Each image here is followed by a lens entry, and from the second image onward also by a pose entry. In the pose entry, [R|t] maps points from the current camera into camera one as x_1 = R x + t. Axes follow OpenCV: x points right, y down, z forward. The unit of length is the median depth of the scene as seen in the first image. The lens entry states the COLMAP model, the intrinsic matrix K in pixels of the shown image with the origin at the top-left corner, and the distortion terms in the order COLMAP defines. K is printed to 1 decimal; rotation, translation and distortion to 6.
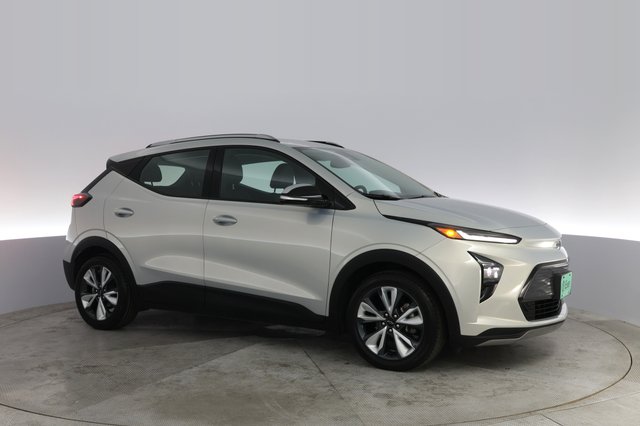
lens RADIAL K [[555.8, 0, 320.0], [0, 555.8, 213.0], [0, 0, 1]] dist [-0.158523, 0.001441]
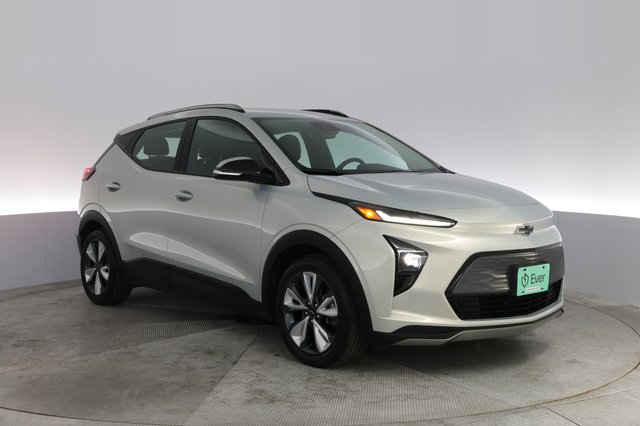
lens RADIAL K [[555.8, 0, 320.0], [0, 555.8, 213.0], [0, 0, 1]] dist [-0.158523, 0.001441]
pose [[0.995207, 0.002243, -0.097764, 0.197865], [0.003012, 0.998560, 0.053567, -0.009419], [0.097743, -0.053605, 0.993767, 0.099273]]
